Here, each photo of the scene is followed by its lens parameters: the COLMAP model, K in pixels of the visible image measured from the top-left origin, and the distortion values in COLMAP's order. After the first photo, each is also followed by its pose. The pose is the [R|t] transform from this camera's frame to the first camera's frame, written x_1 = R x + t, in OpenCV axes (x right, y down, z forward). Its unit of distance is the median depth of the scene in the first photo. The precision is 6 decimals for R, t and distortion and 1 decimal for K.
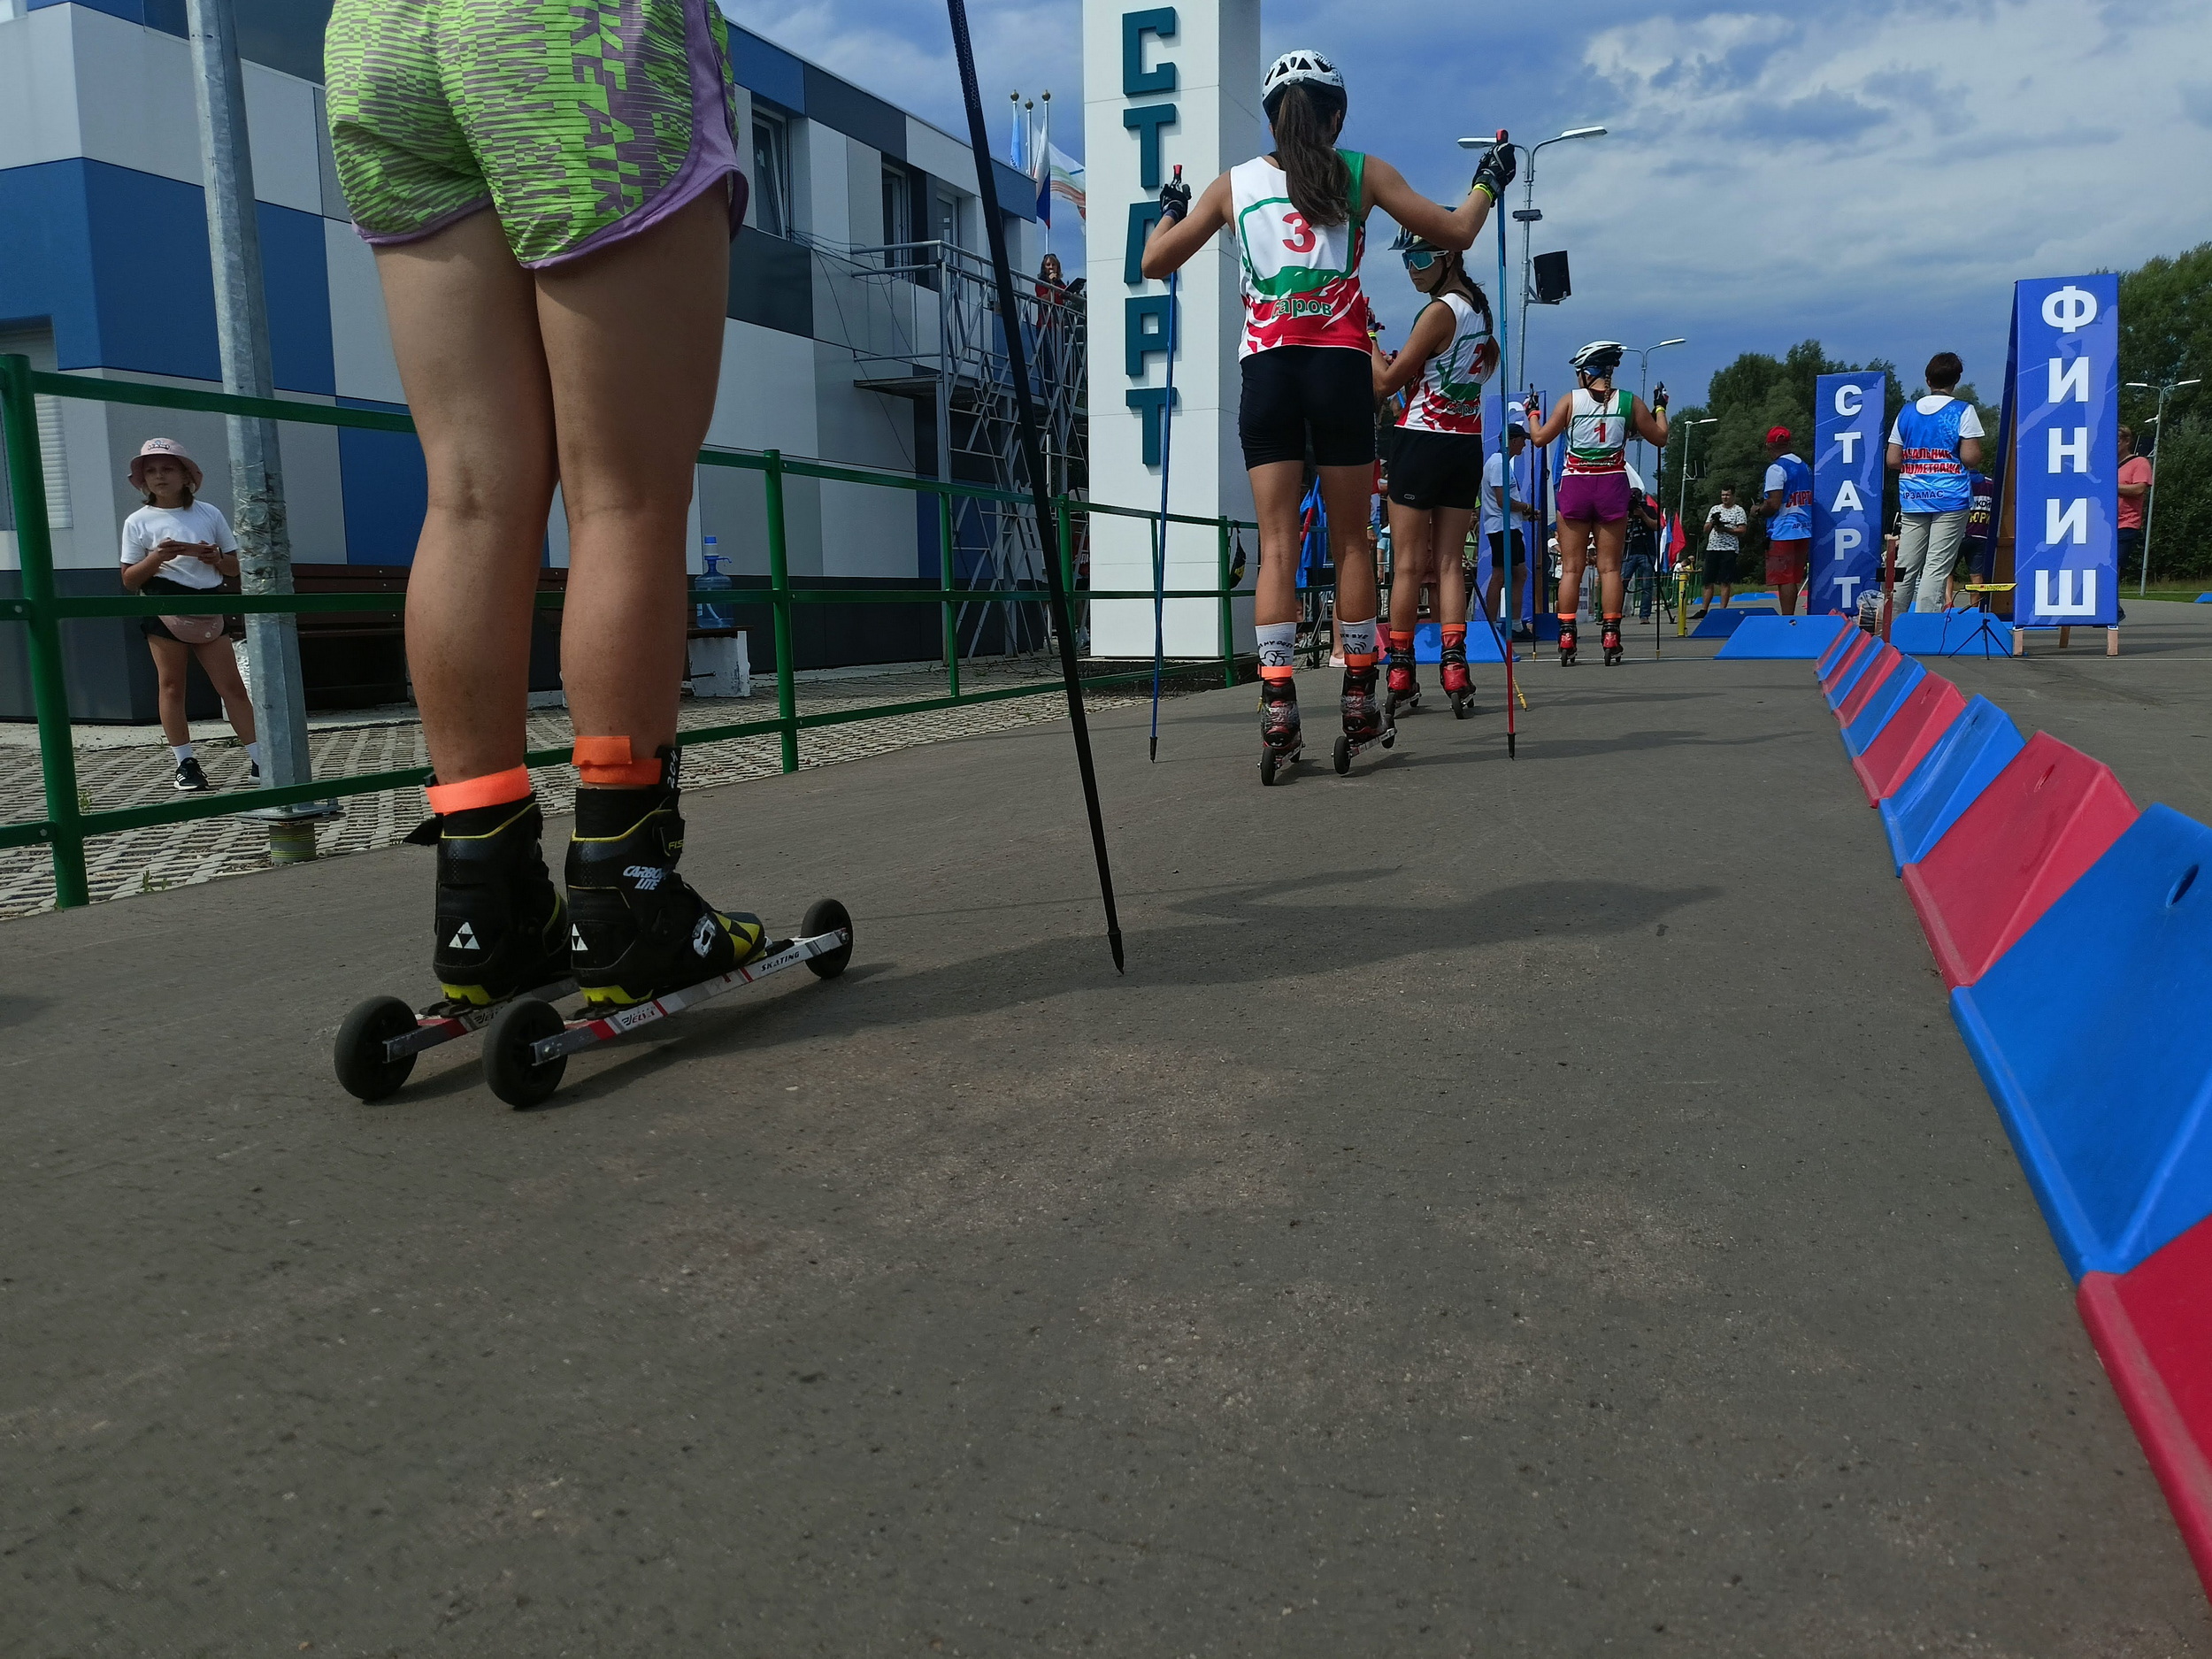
lens RADIAL K [[1696.8, 0, 1127.3], [0, 1696.8, 830.4], [0, 0, 1]] dist [0.122279, -0.178695]
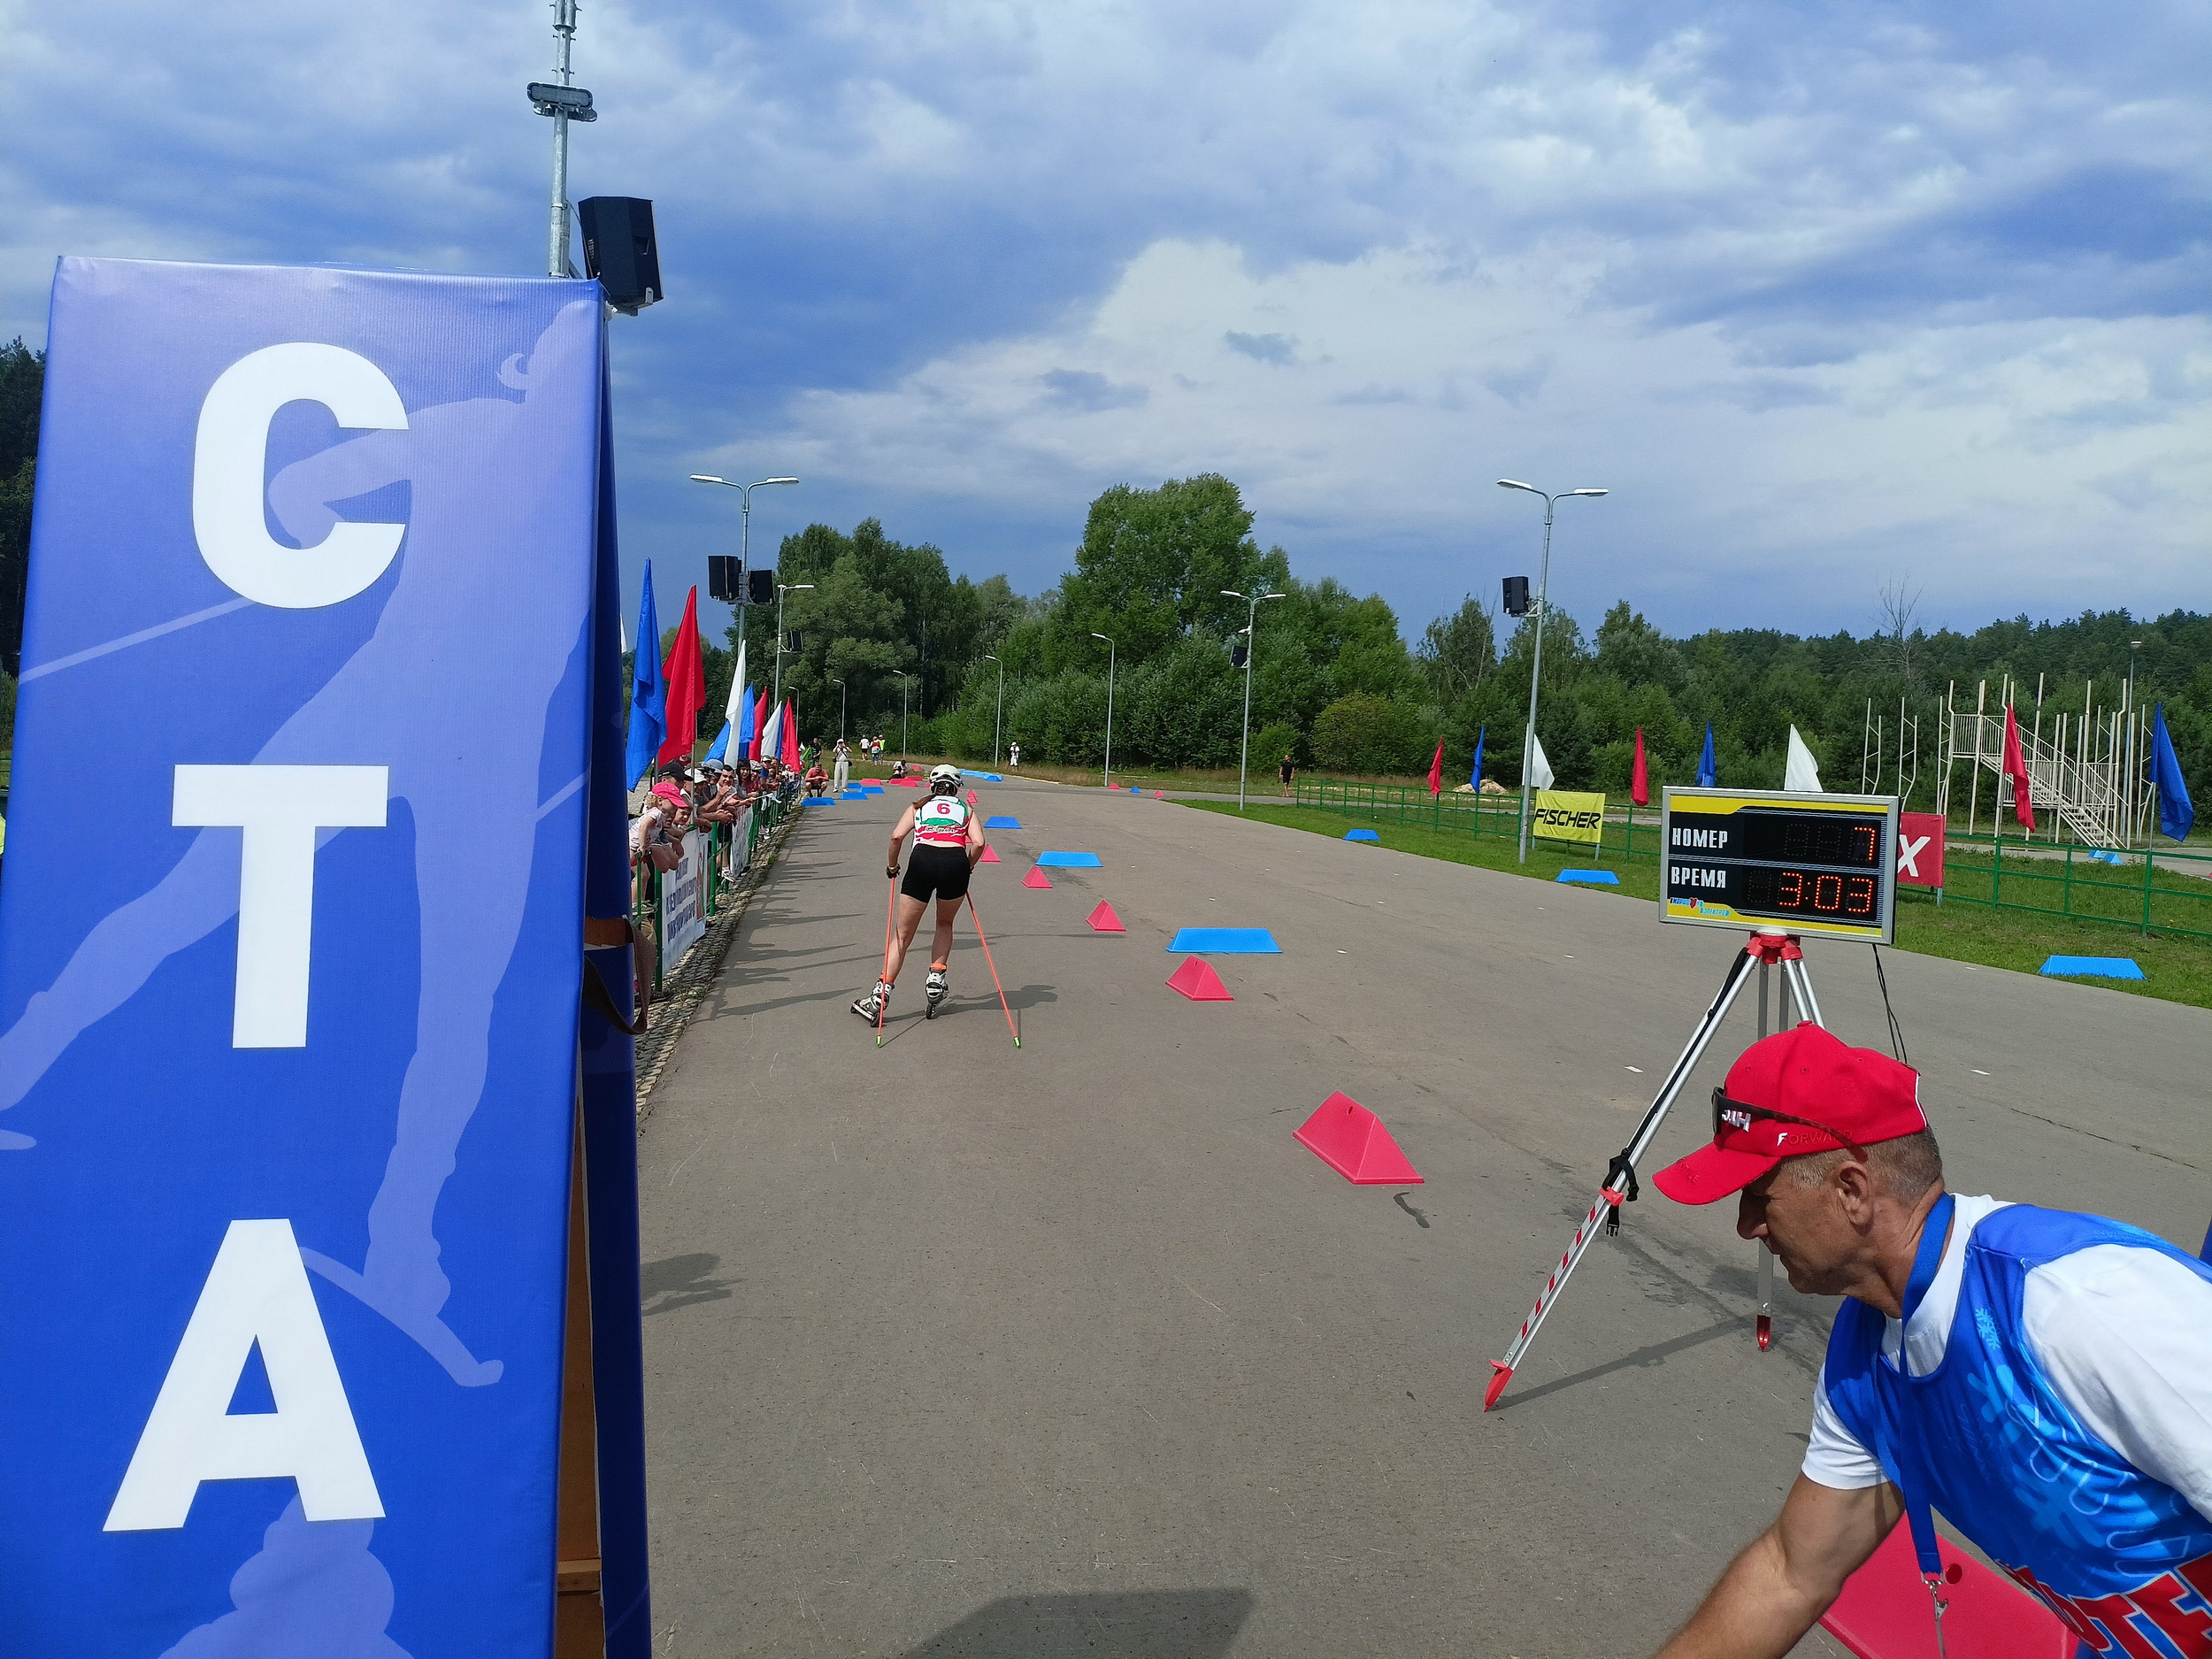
lens RADIAL K [[1696.8, 0, 1127.3], [0, 1696.8, 830.4], [0, 0, 1]] dist [0.122279, -0.178695]
pose [[0.868290, 0.026032, 0.495374, 0.408172], [0.015478, 0.996714, -0.079508, -0.215972], [-0.495816, 0.076703, 0.865033, 0.877760]]
